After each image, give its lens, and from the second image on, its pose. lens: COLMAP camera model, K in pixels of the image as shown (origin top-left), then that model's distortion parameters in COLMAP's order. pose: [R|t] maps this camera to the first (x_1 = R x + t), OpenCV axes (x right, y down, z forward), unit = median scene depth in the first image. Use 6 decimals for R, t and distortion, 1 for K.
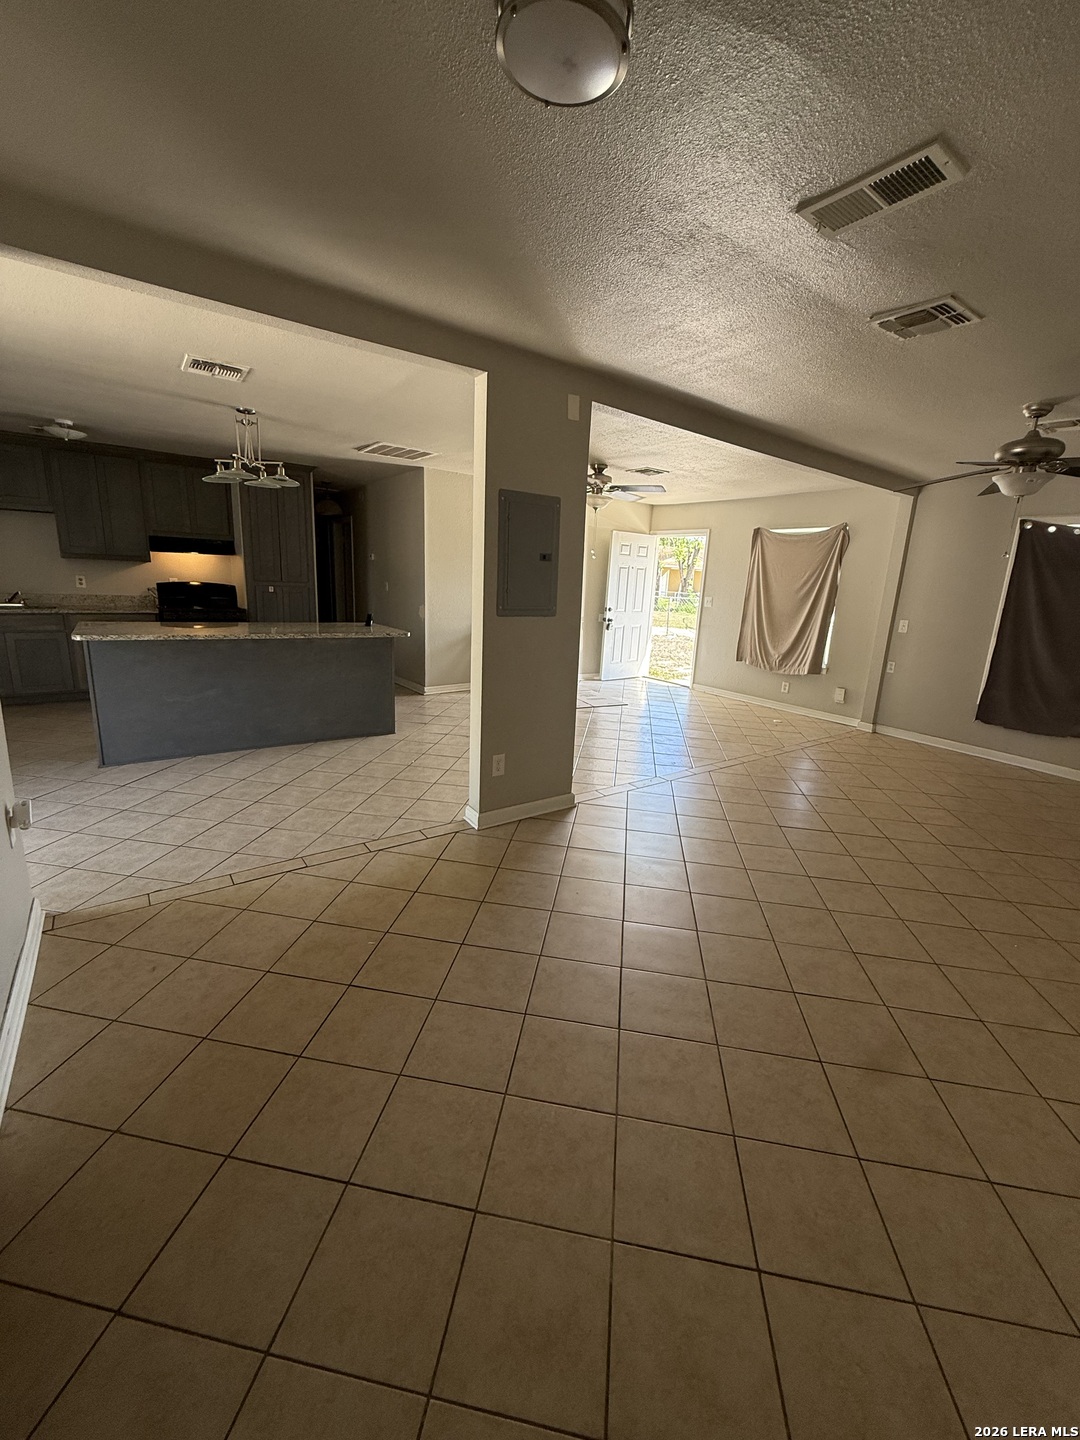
lens RADIAL K [[572.1, 0, 540.0], [0, 572.1, 720.0], [0, 0, 1]] dist [-0.002649, 0.000240]
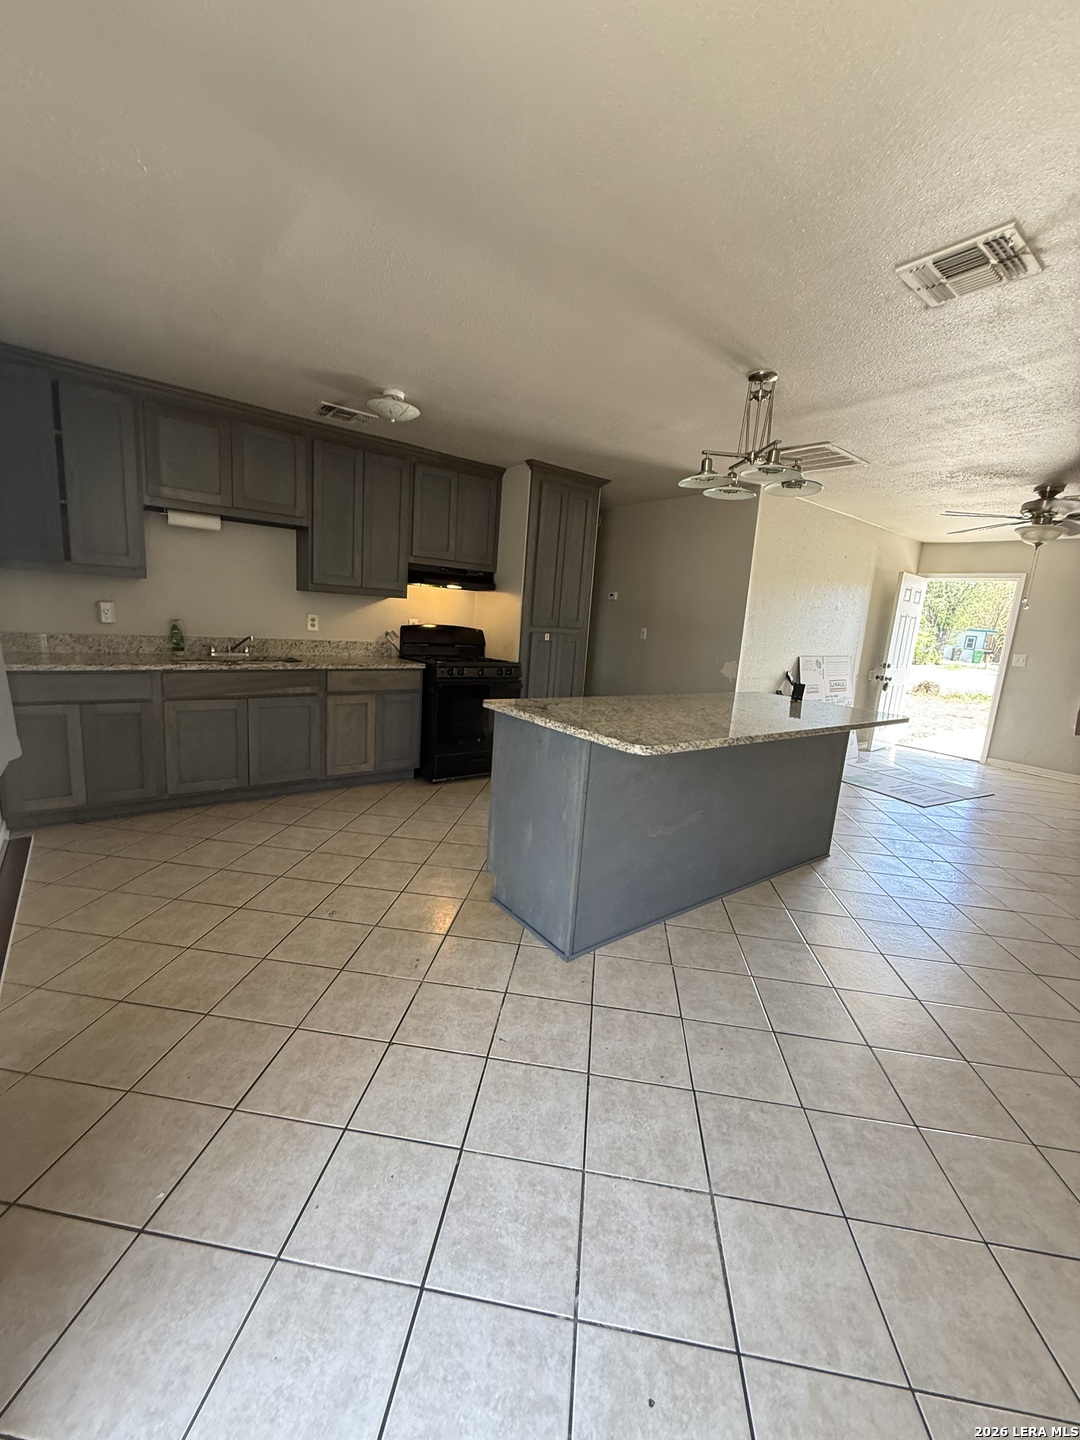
lens RADIAL K [[571.1, 0, 540.8], [0, 571.1, 713.4], [0, 0, 1]] dist [0.032818, -0.009762]
pose [[0.998711, 0.016917, 0.047860, -0.528389], [-0.013636, 0.997588, -0.068063, -0.079130], [-0.048896, 0.067323, 0.996532, 0.260422]]
